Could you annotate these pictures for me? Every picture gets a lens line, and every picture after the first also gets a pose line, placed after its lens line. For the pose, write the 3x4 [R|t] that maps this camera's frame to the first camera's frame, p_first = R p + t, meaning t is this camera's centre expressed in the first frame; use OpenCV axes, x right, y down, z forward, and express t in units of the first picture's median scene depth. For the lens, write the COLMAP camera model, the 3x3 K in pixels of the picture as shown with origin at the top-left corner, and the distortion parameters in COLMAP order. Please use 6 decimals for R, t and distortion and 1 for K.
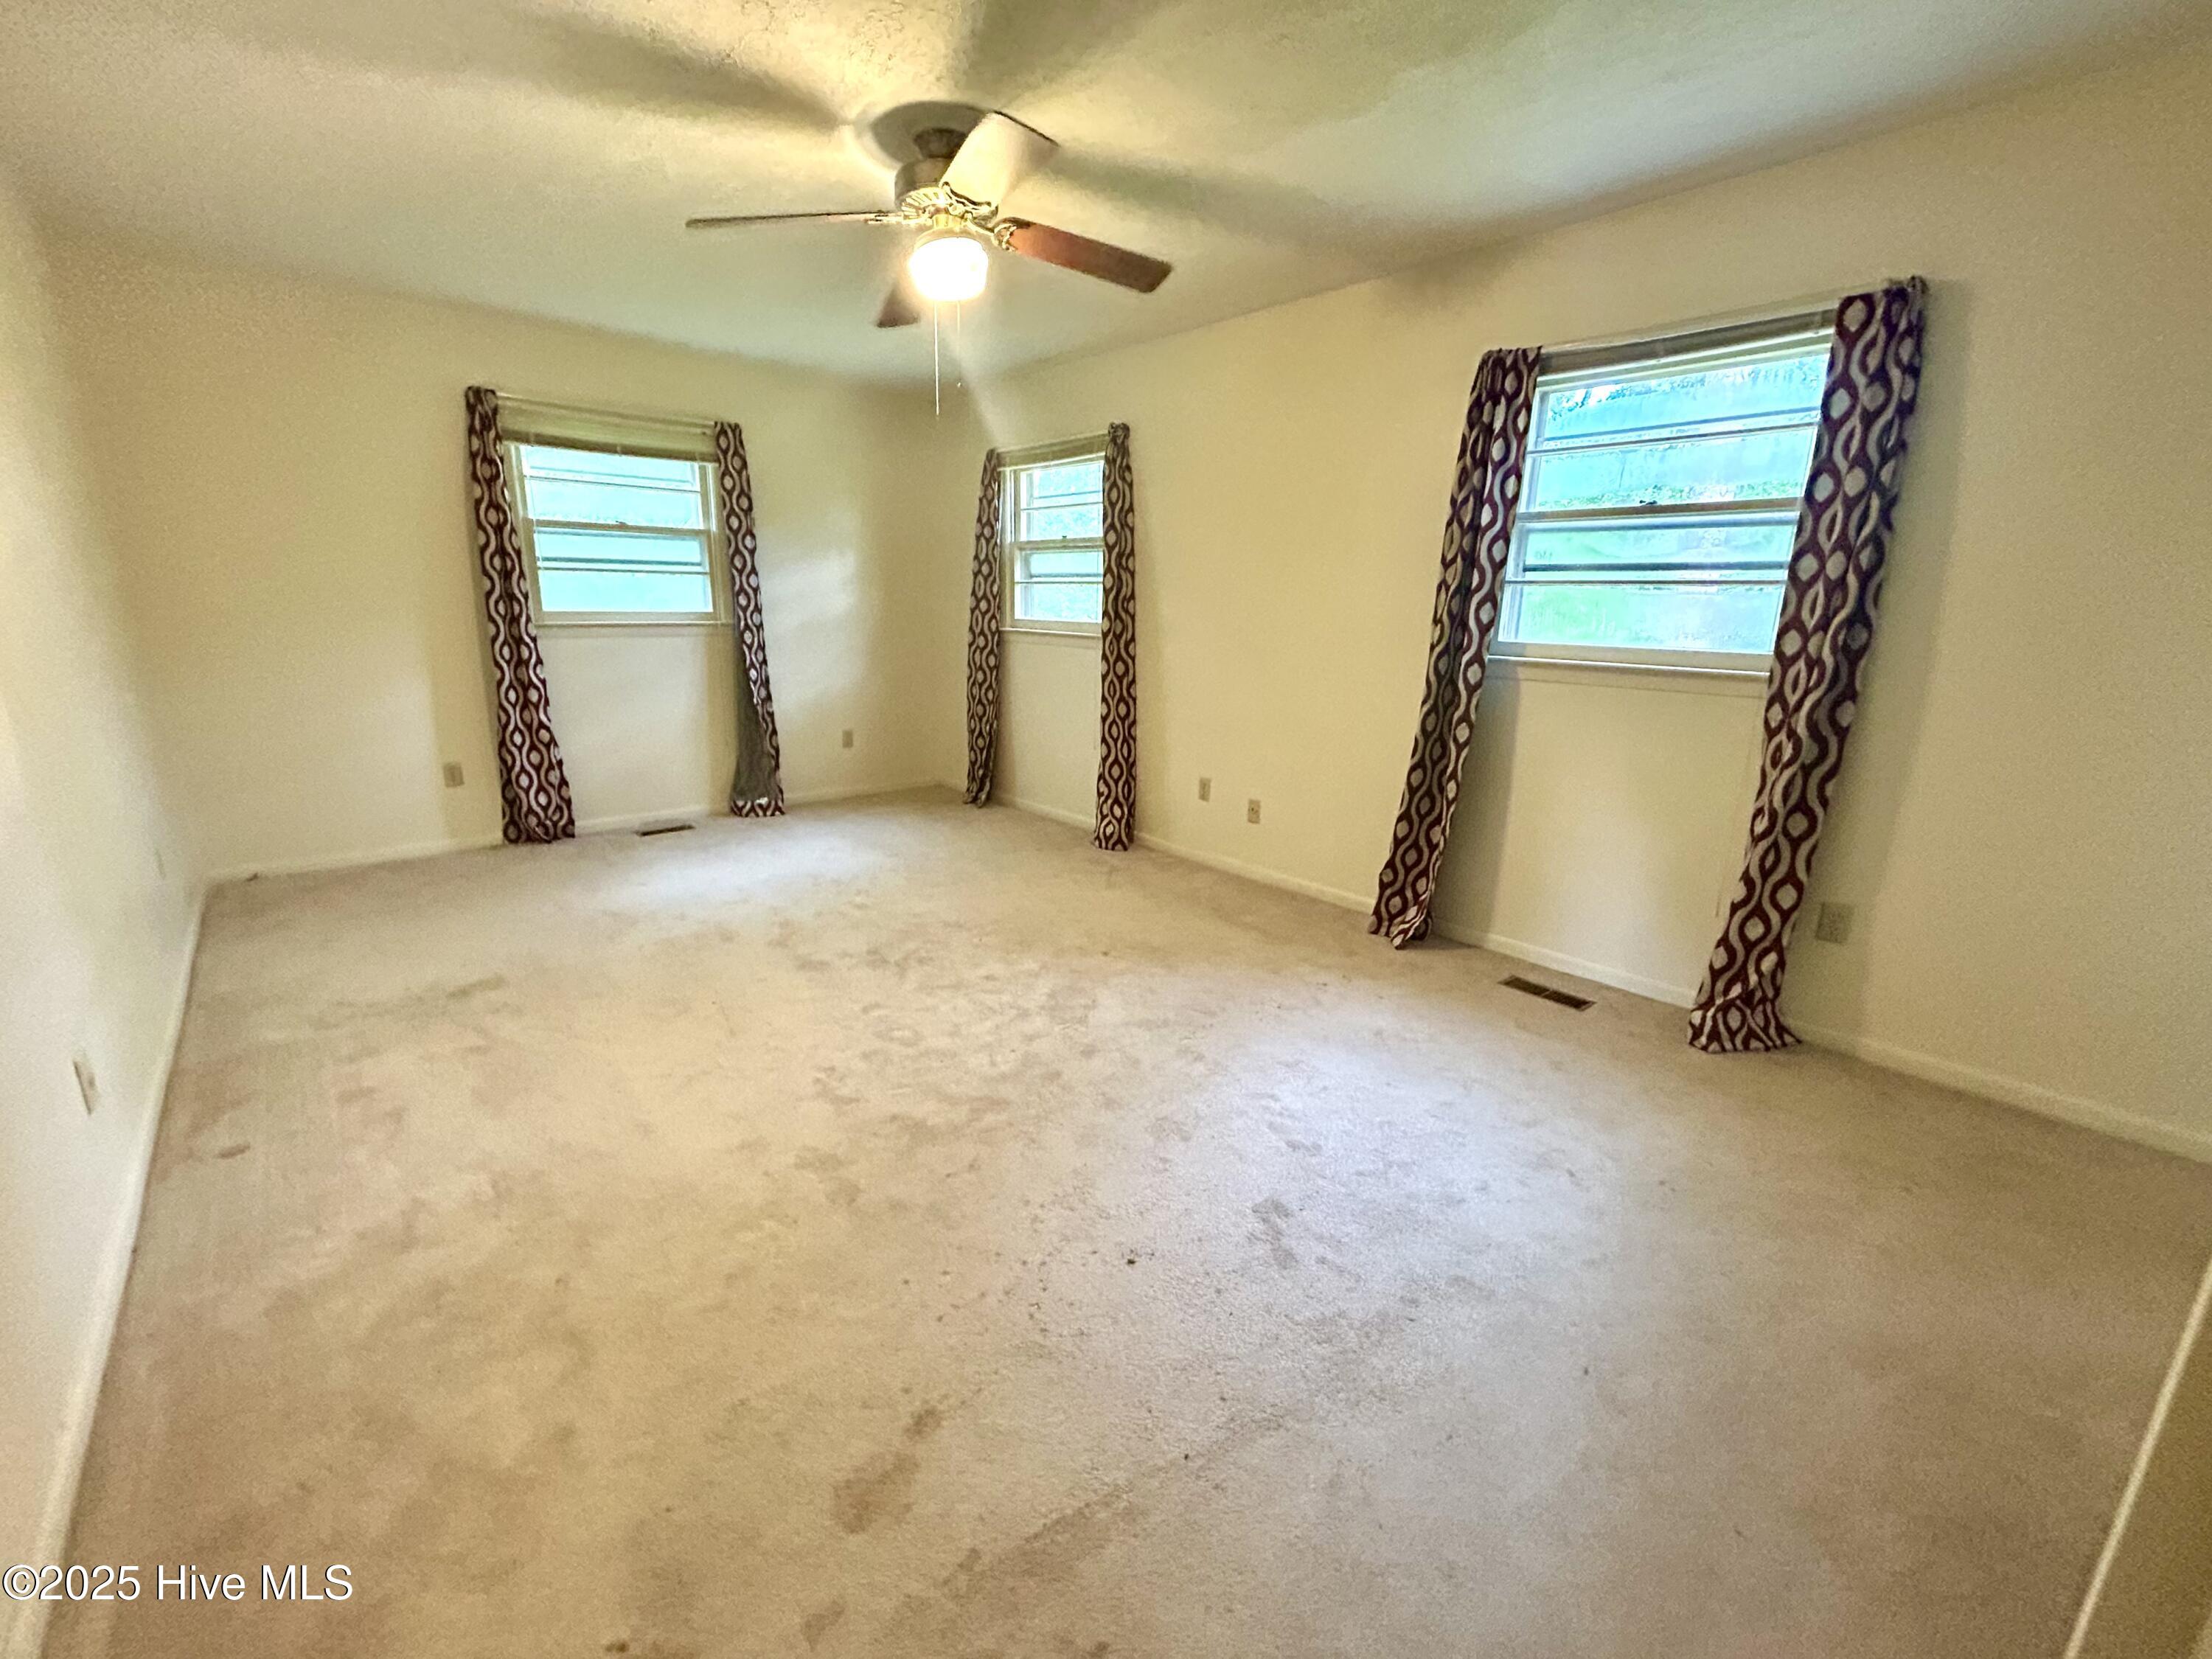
lens RADIAL K [[883.2, 0, 1102.9], [0, 883.2, 825.3], [0, 0, 1]] dist [-0.001751, -0.000043]
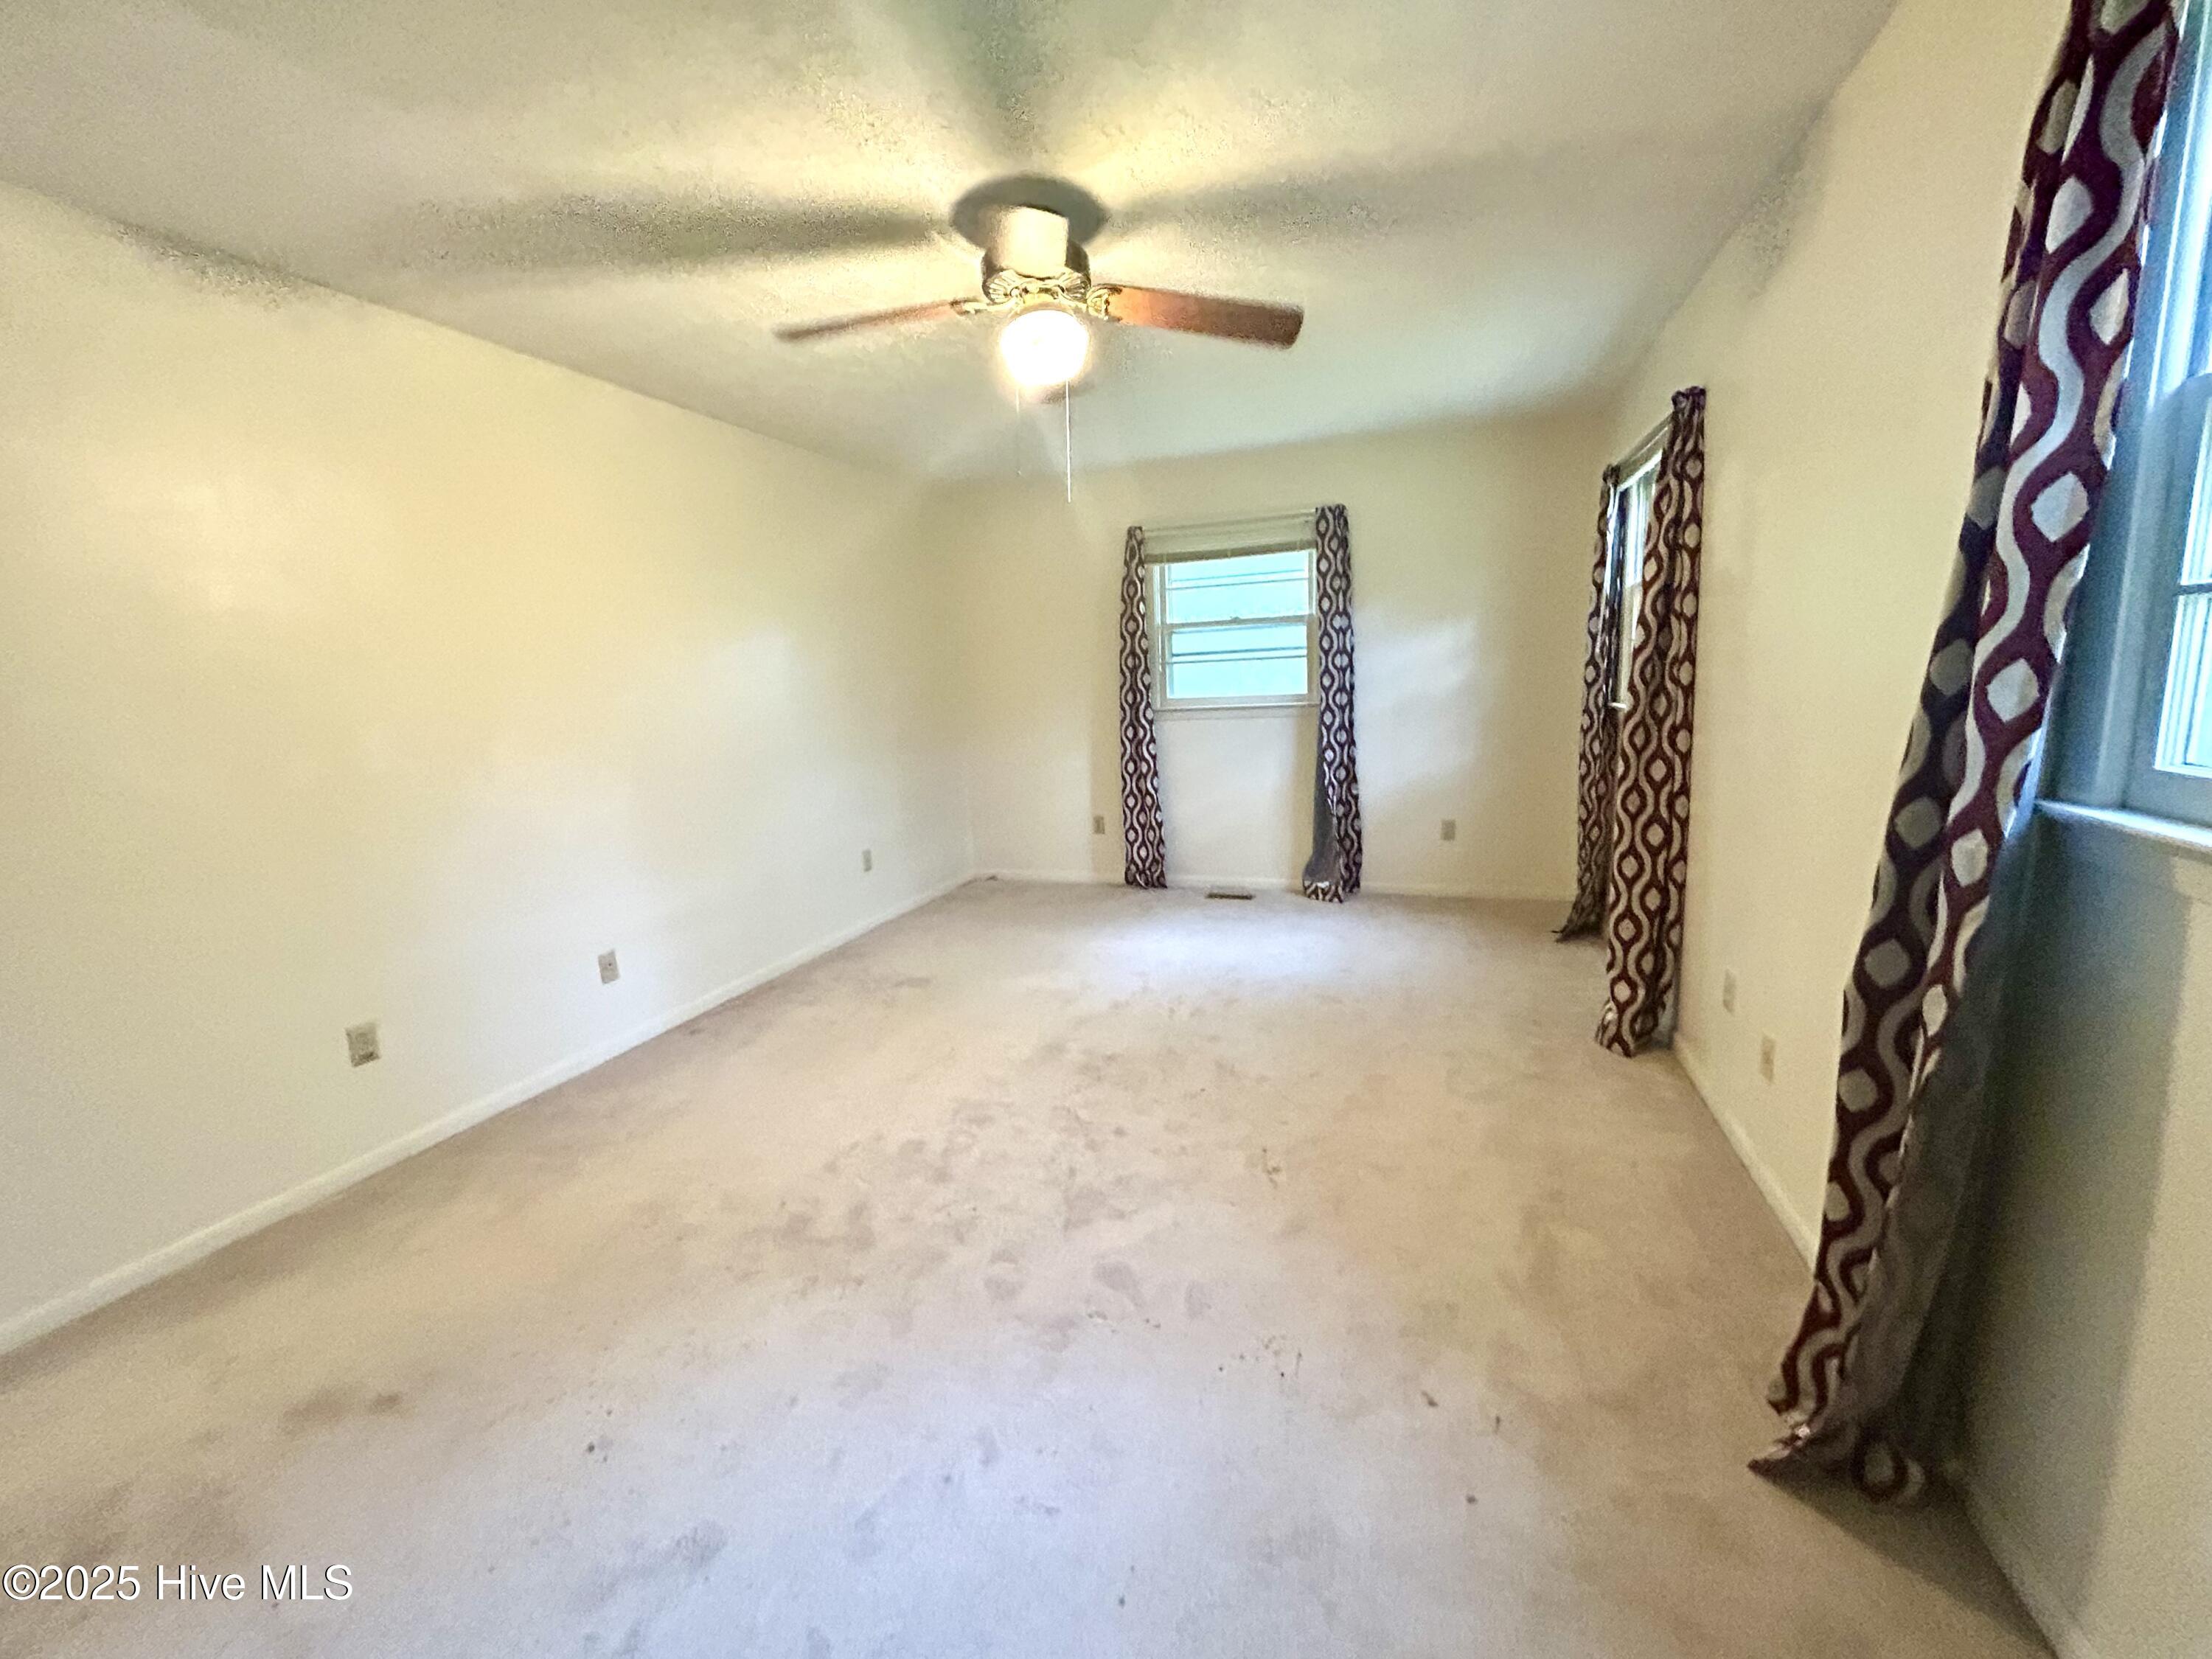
lens RADIAL K [[883.2, 0, 1102.9], [0, 883.2, 825.3], [0, 0, 1]] dist [-0.001751, -0.000043]
pose [[0.482051, 0.106486, -0.869648, 0.410224], [-0.162819, 0.986184, 0.030503, -0.101083], [0.860881, 0.126891, 0.492729, 0.378731]]
